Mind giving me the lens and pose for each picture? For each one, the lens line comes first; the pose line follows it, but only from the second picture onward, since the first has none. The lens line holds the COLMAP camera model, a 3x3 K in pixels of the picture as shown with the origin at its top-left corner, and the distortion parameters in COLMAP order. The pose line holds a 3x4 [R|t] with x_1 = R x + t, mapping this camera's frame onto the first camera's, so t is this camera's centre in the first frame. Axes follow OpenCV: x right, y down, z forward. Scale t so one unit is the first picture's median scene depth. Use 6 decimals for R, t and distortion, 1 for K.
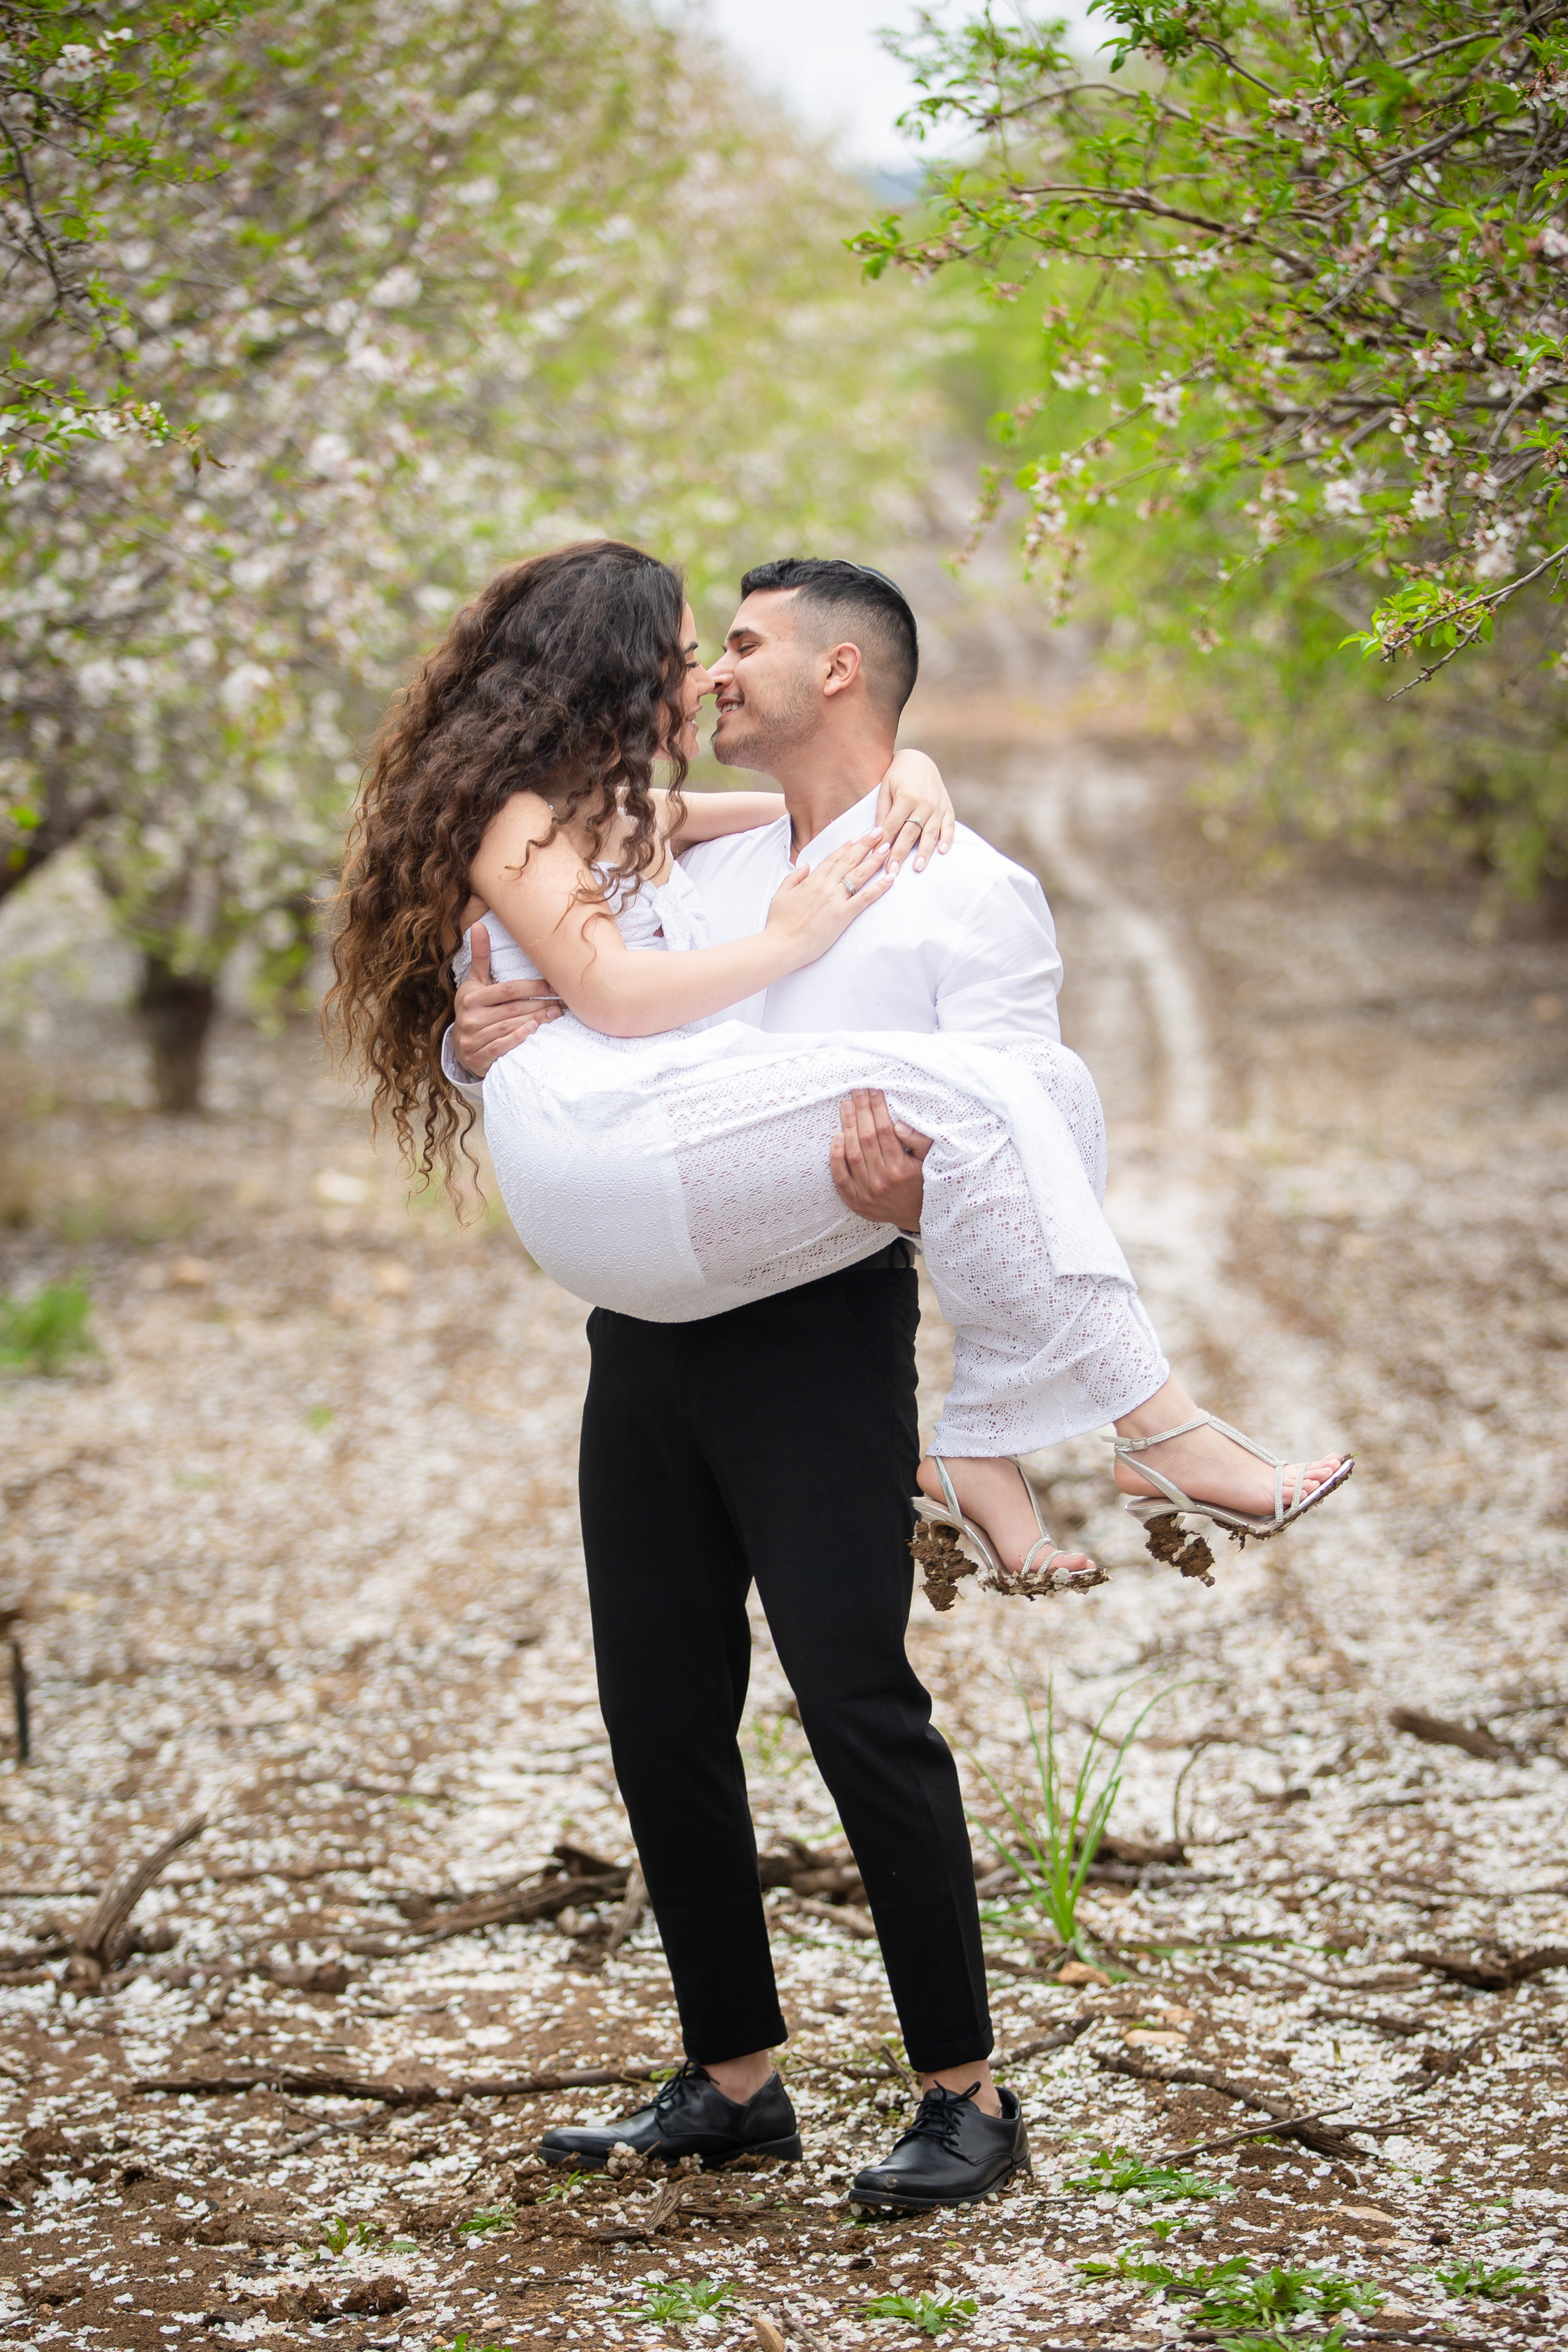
lens RADIAL K [[8410.2, 0, 783.6], [0, 8410.2, 1223.0], [0, 0, 1]] dist [-0.002207, 1.418586]
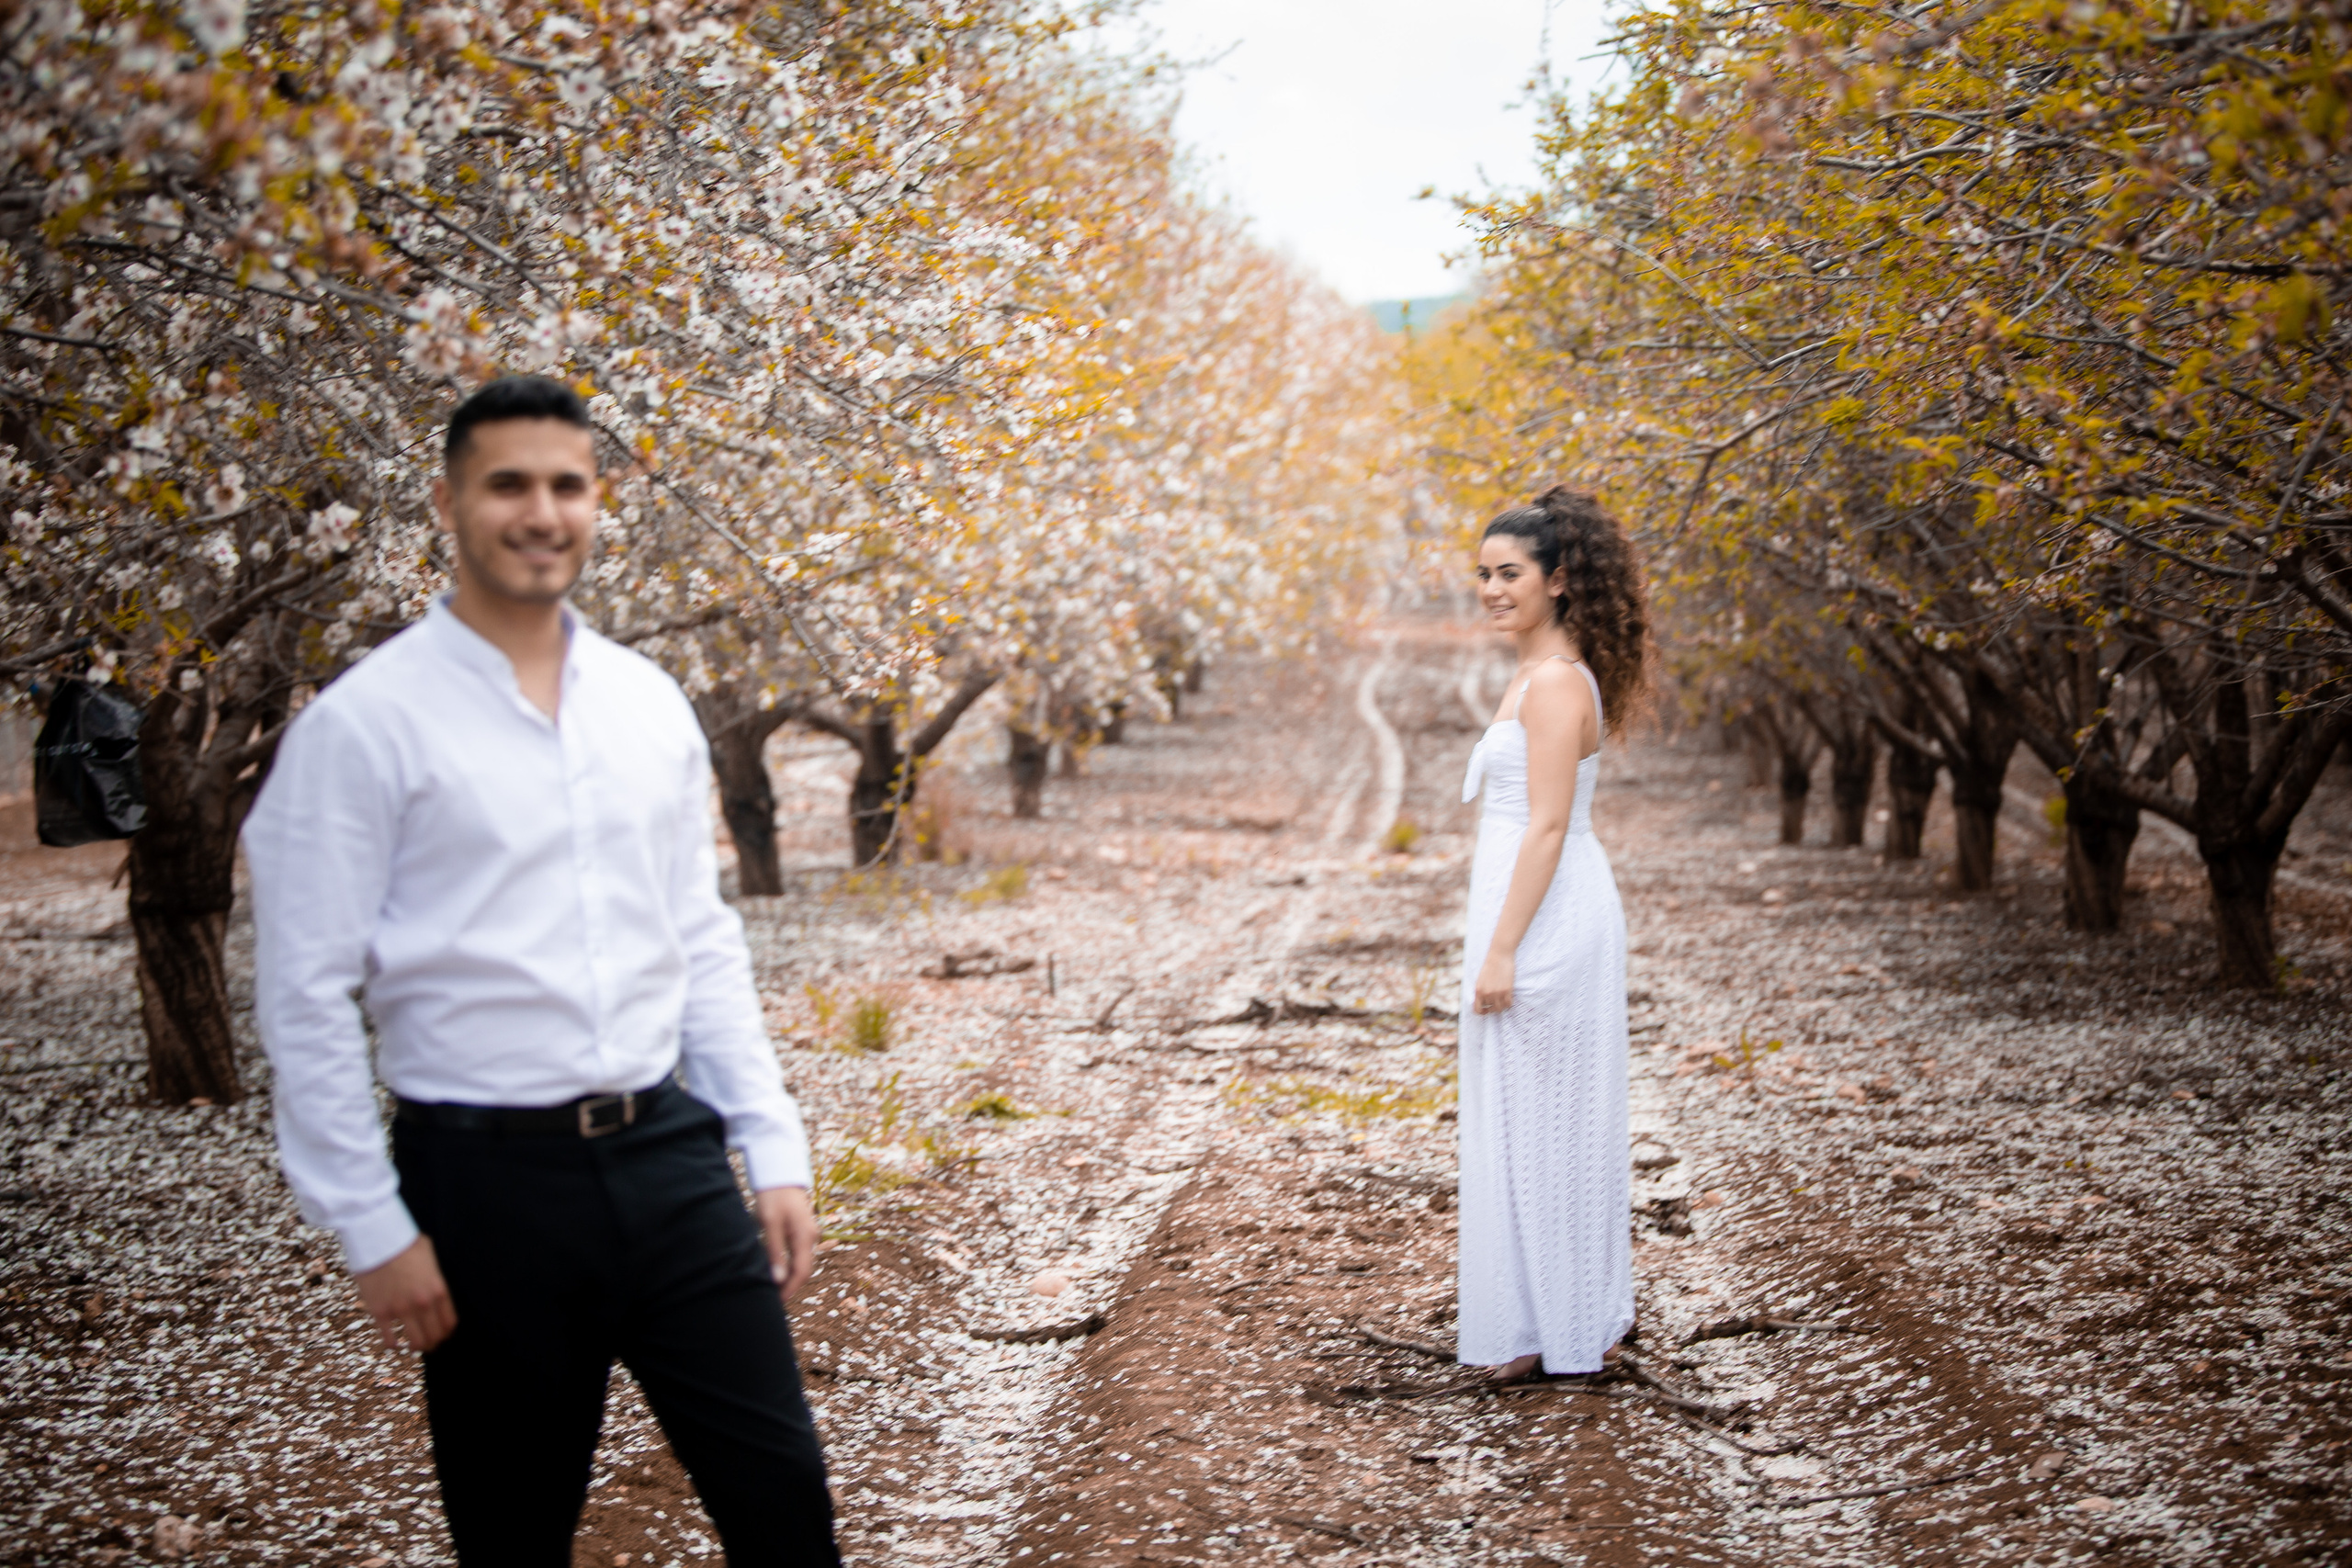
lens RADIAL K [[4679.4, 0, 1176.1], [0, 4679.4, 642.1], [0, 0, 1]] dist [-0.150408, -0.259063]
pose [[0.999144, 0.025262, -0.032759, -0.002196], [-0.027088, 0.998034, -0.056525, 0.039435], [0.031267, 0.057364, 0.997864, -0.639793]]
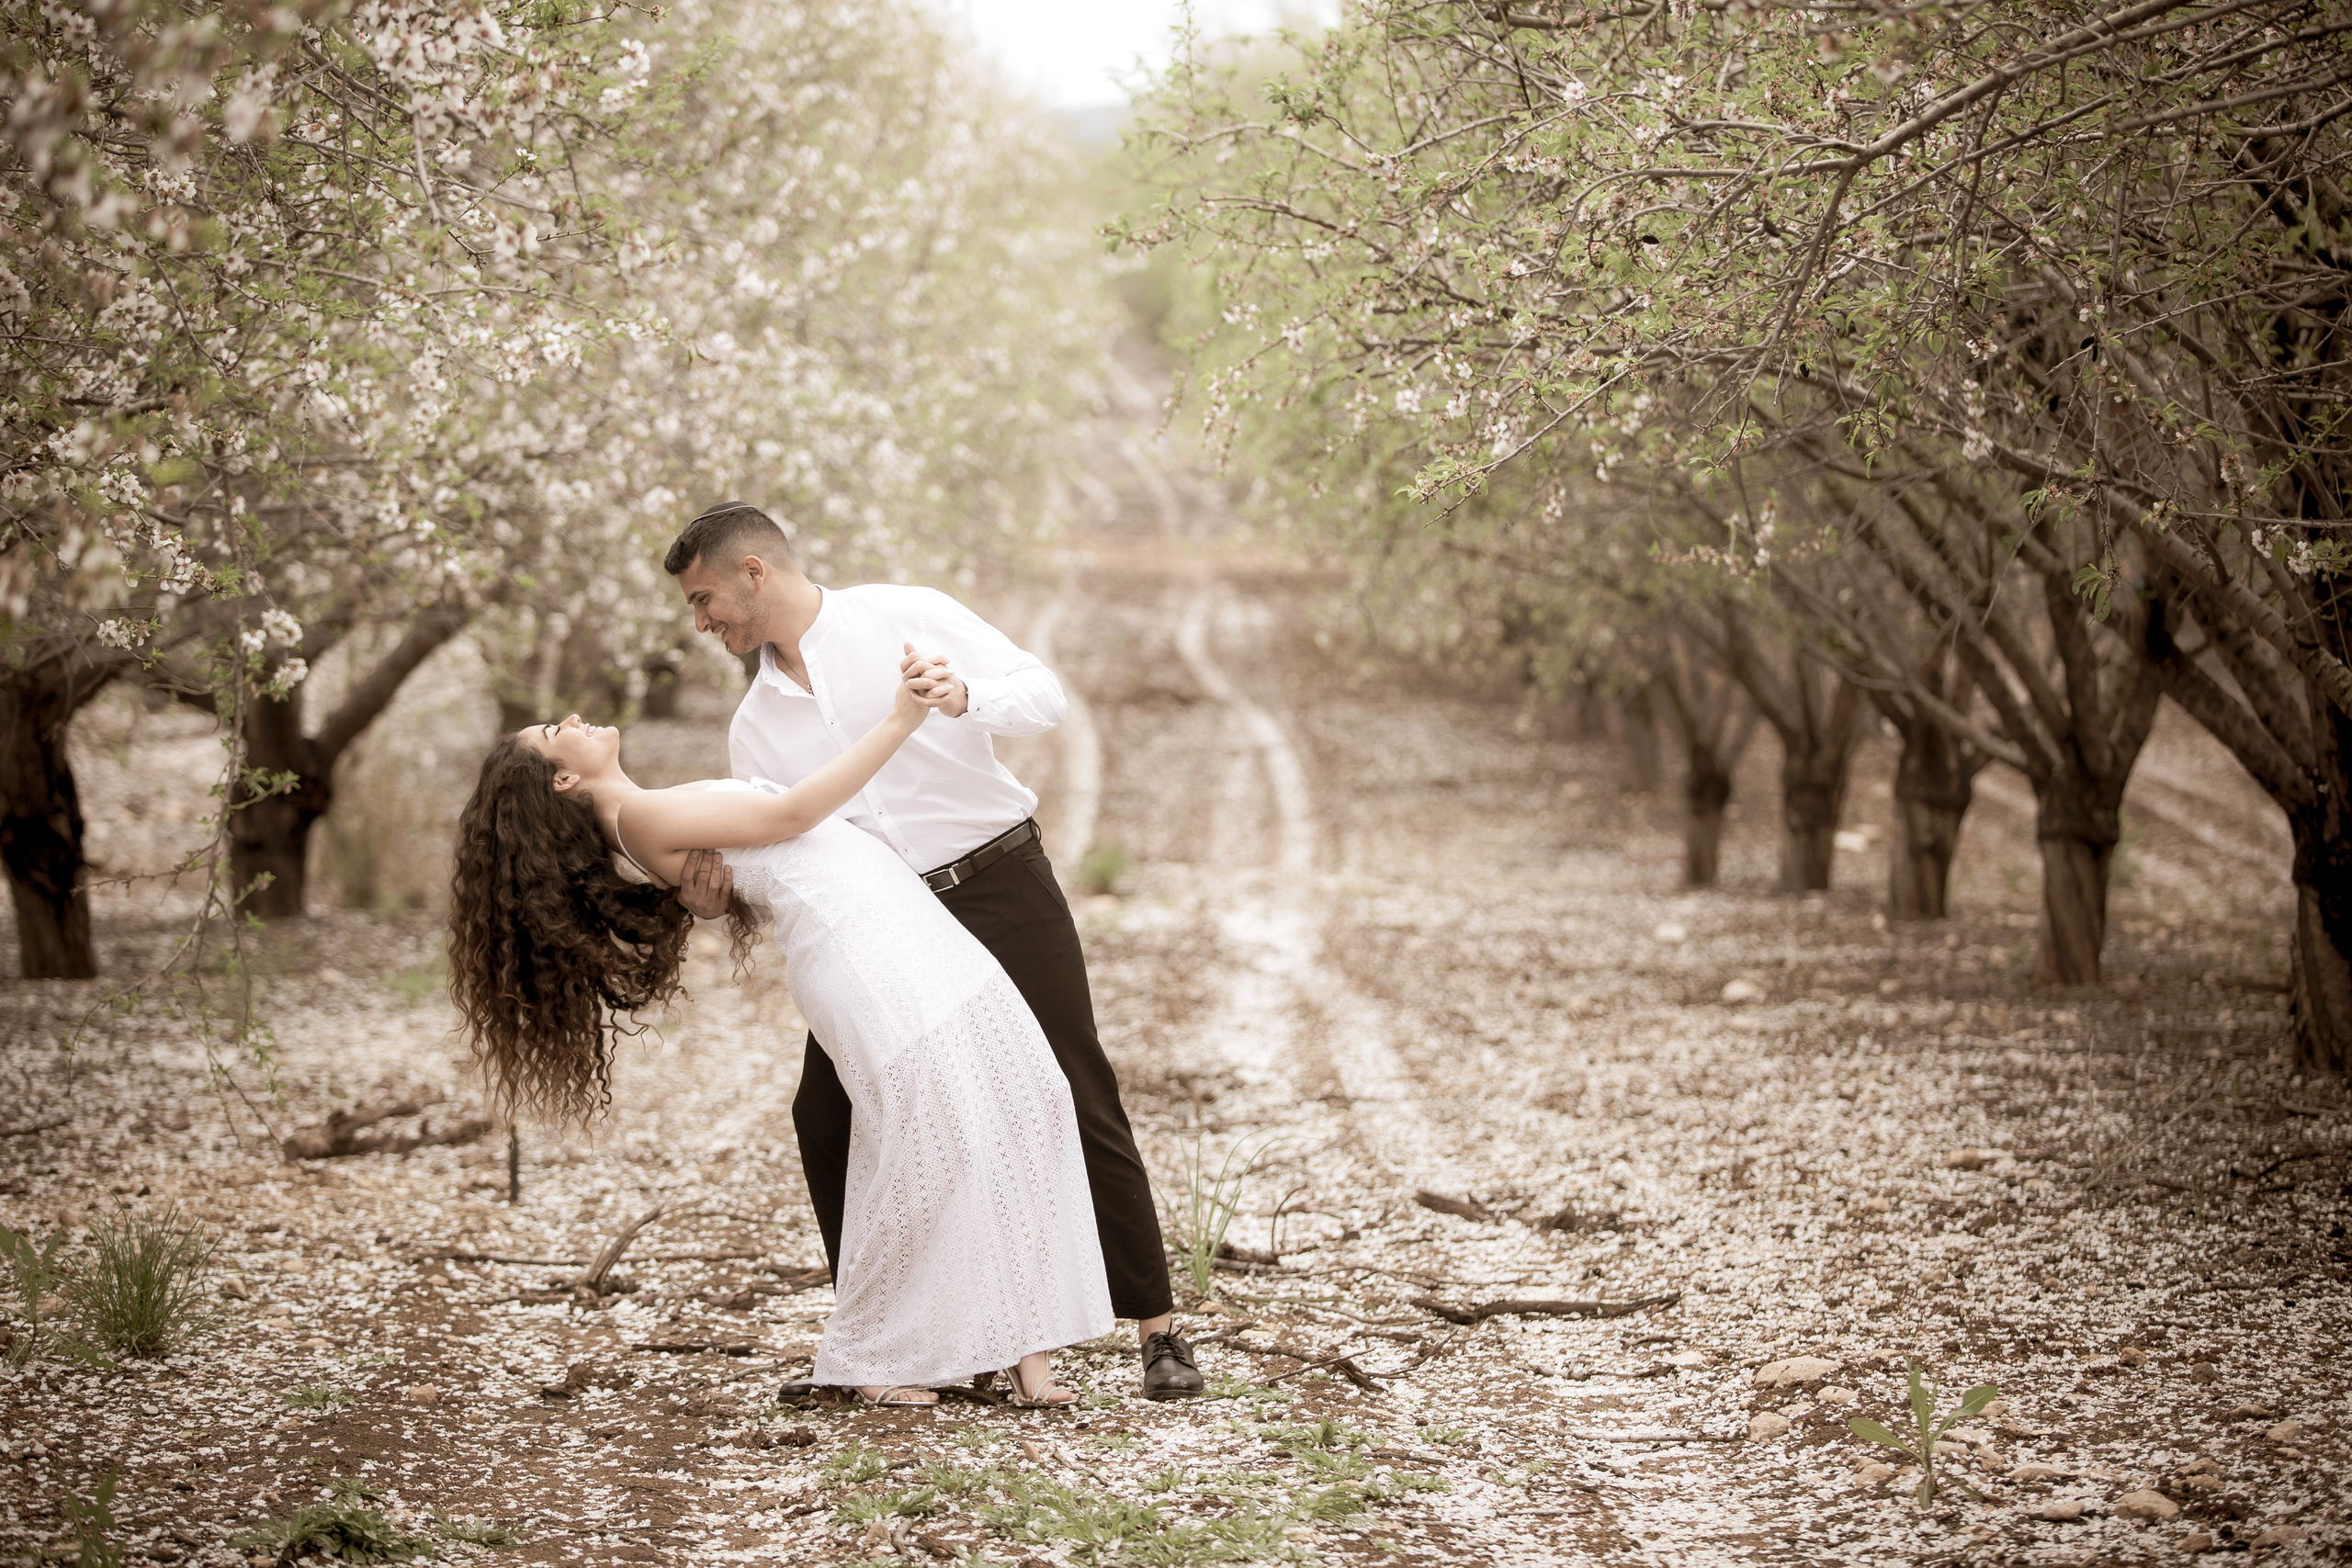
lens RADIAL K [[6727.1, 0, 1176.0], [0, 6727.1, 784.0], [0, 0, 1]] dist [0.029332, 0.105423]
pose [[0.999007, 0.033061, 0.029866, -0.011696], [-0.032271, 0.999126, -0.026577, 0.020166], [-0.030719, 0.025587, 0.999201, -0.254955]]
